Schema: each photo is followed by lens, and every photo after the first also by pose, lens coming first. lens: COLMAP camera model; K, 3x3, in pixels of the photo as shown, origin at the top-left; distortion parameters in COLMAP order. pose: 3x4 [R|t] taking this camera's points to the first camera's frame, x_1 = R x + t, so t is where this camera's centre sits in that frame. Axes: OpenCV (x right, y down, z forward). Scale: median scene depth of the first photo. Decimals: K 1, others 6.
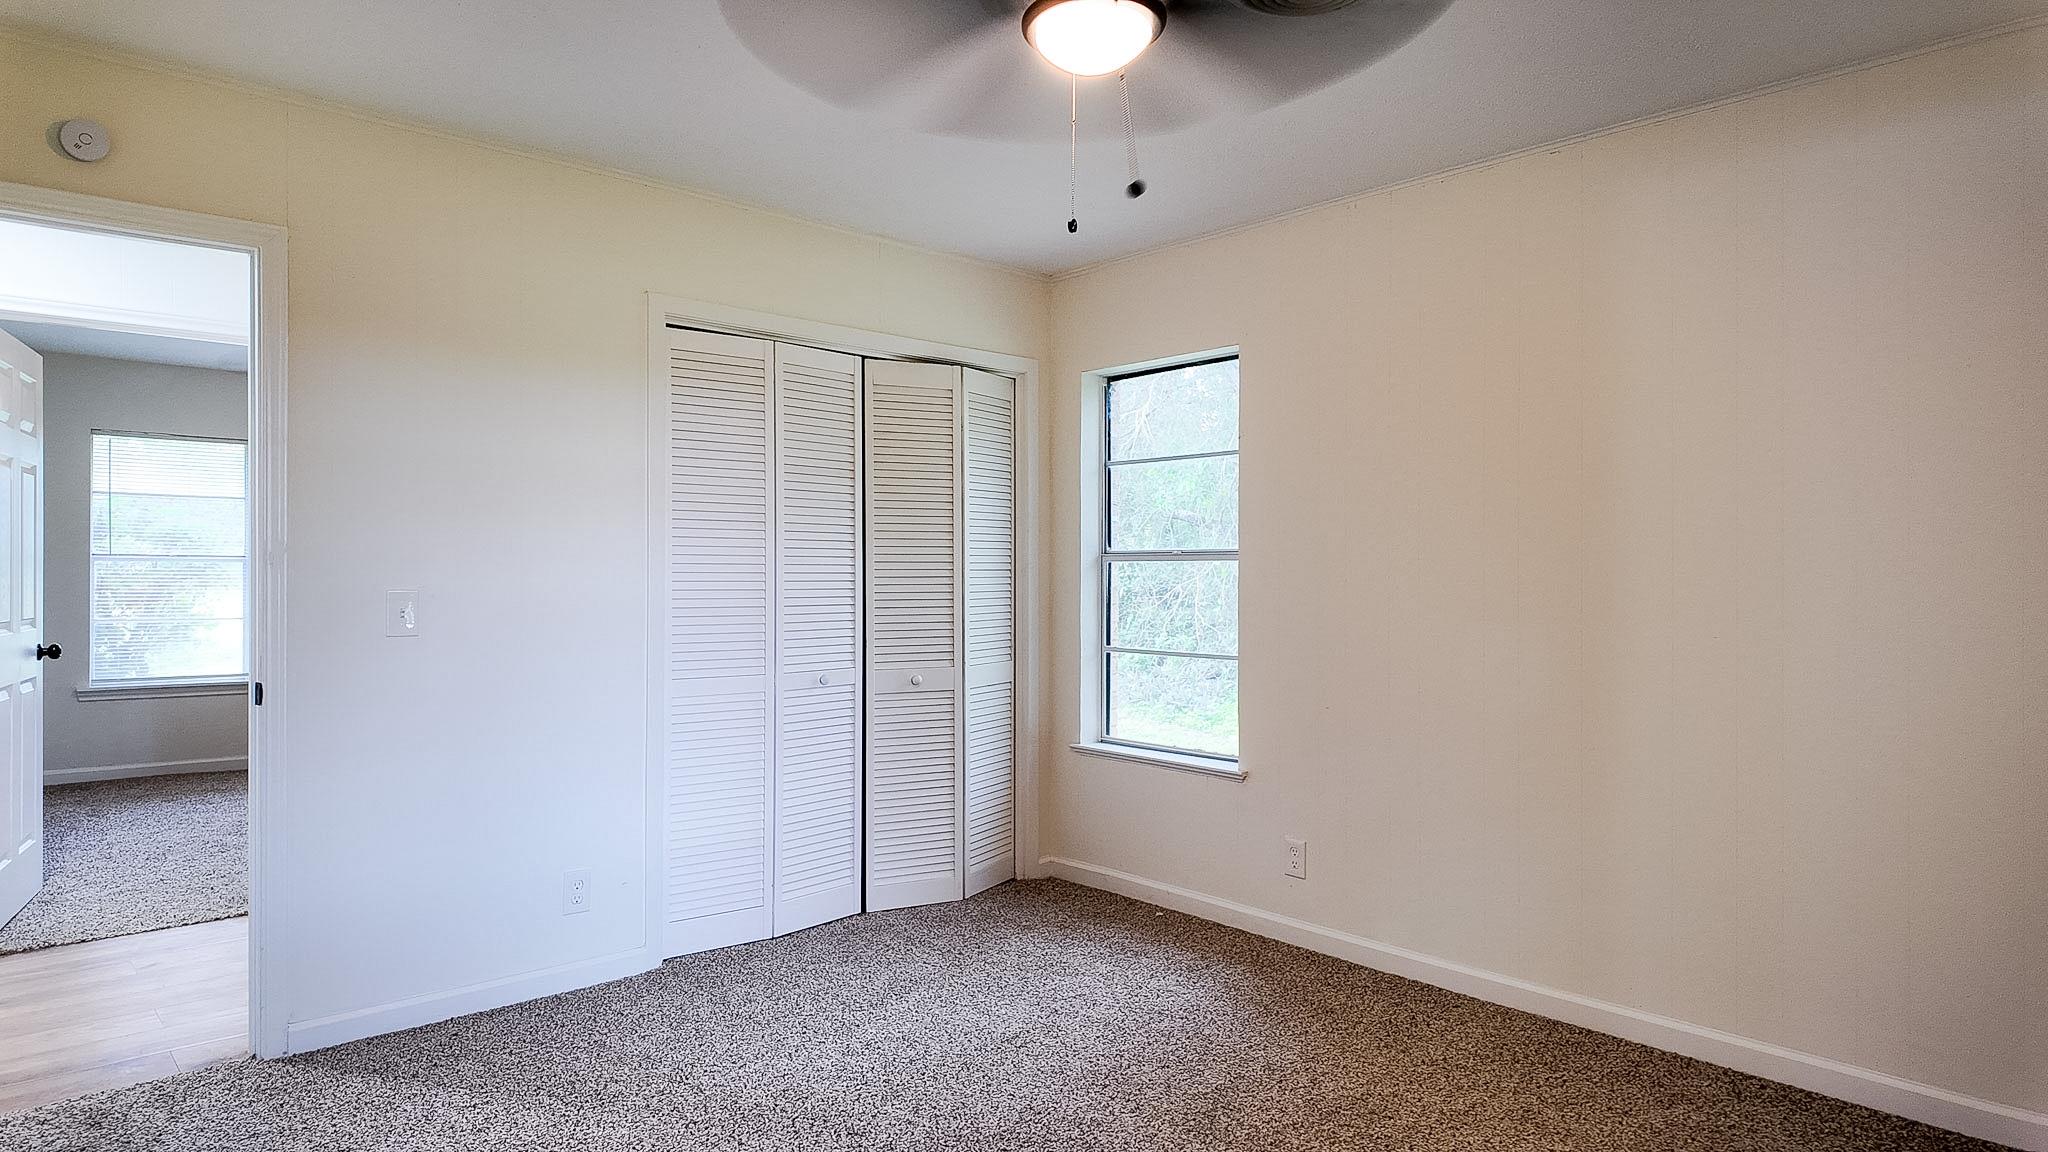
lens RADIAL K [[1202.3, 0, 1031.6], [0, 1202.3, 583.9], [0, 0, 1]] dist [0.026339, -0.023438]
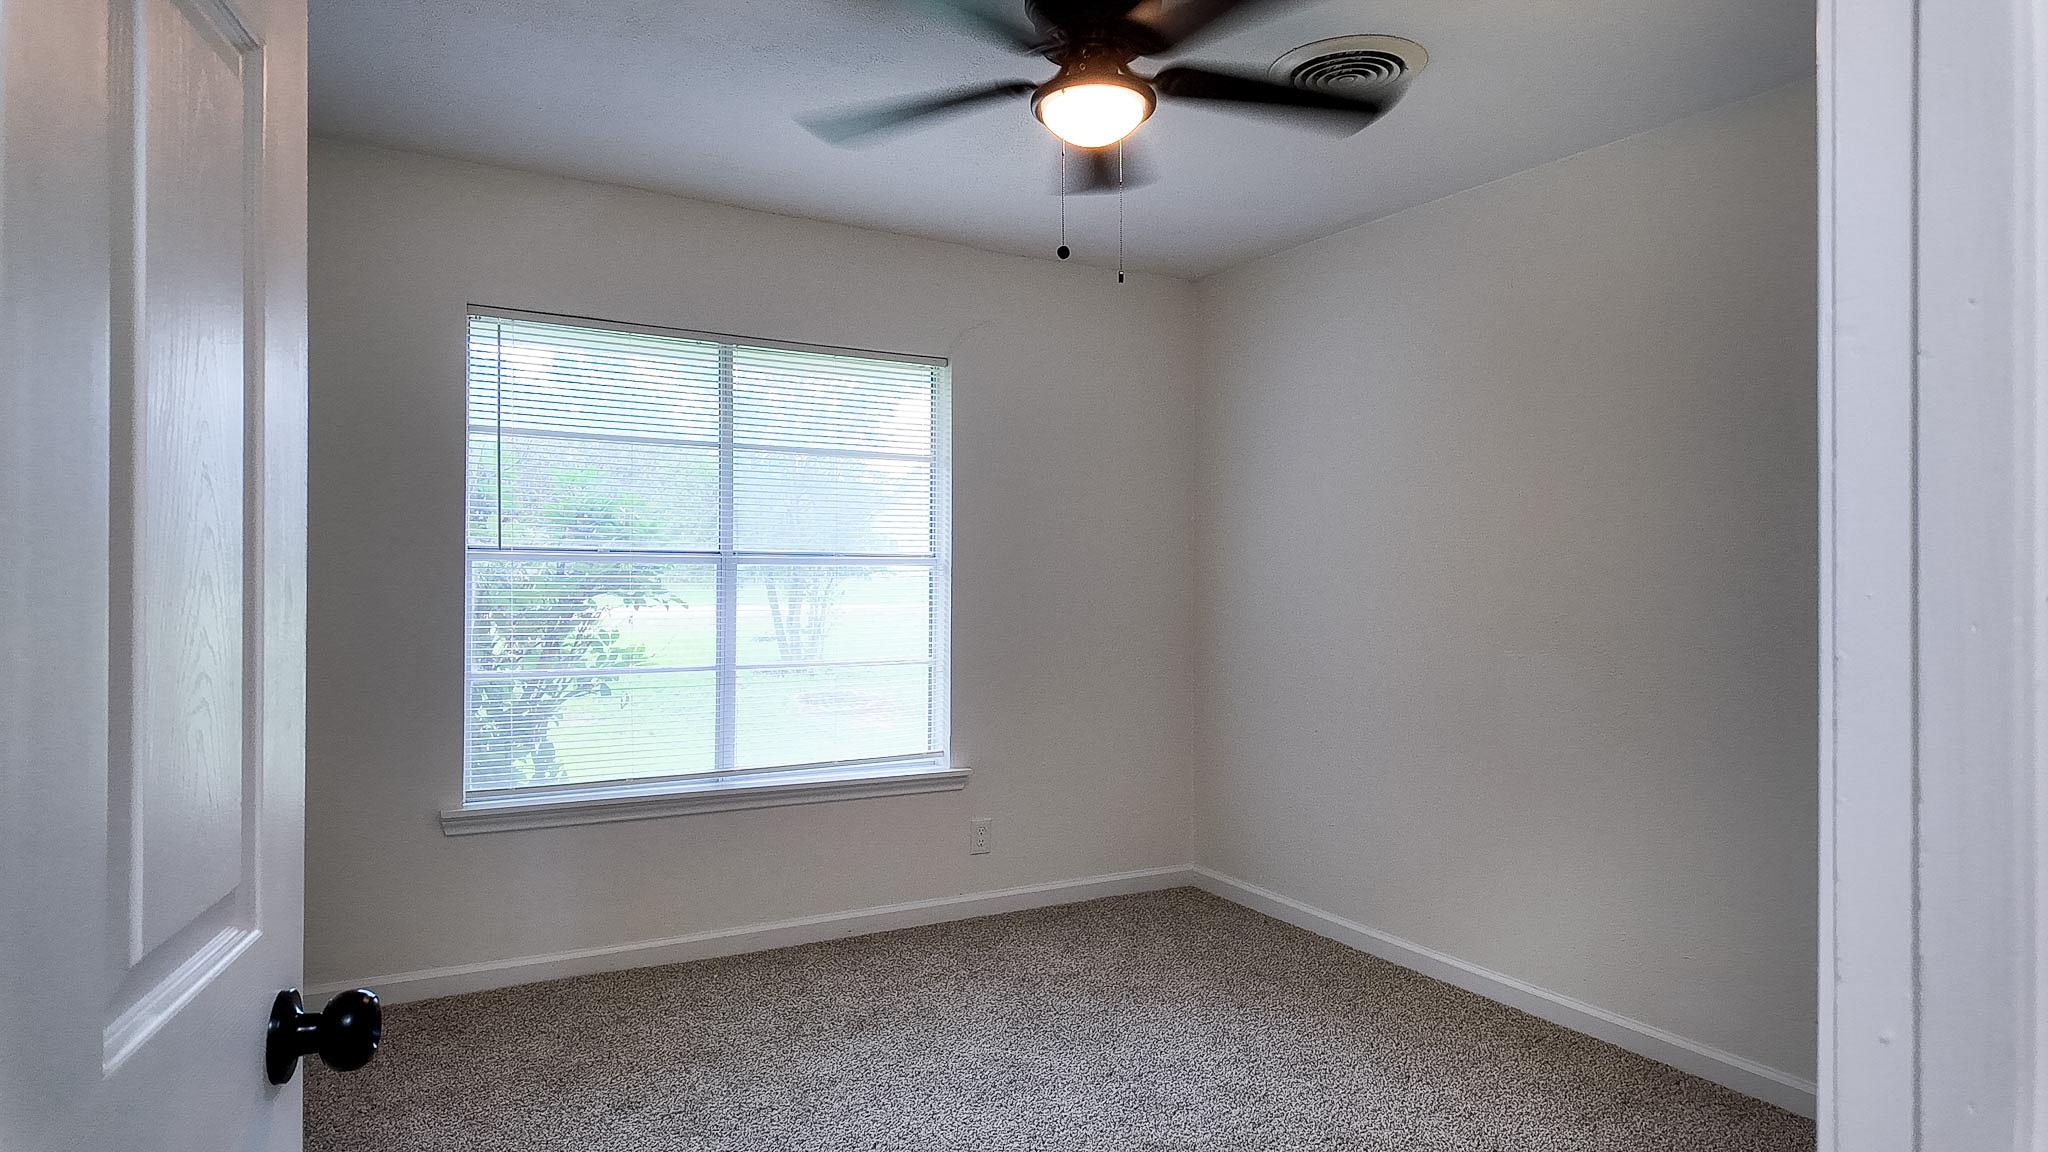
lens RADIAL K [[1202.3, 0, 1013.4], [0, 1202.3, 579.9], [0, 0, 1]] dist [0.026339, -0.023438]
pose [[0.975161, 0.003583, -0.221467, -0.418006], [-0.004005, 0.999991, -0.001458, -0.010327], [0.221460, 0.002309, 0.975167, 0.527566]]
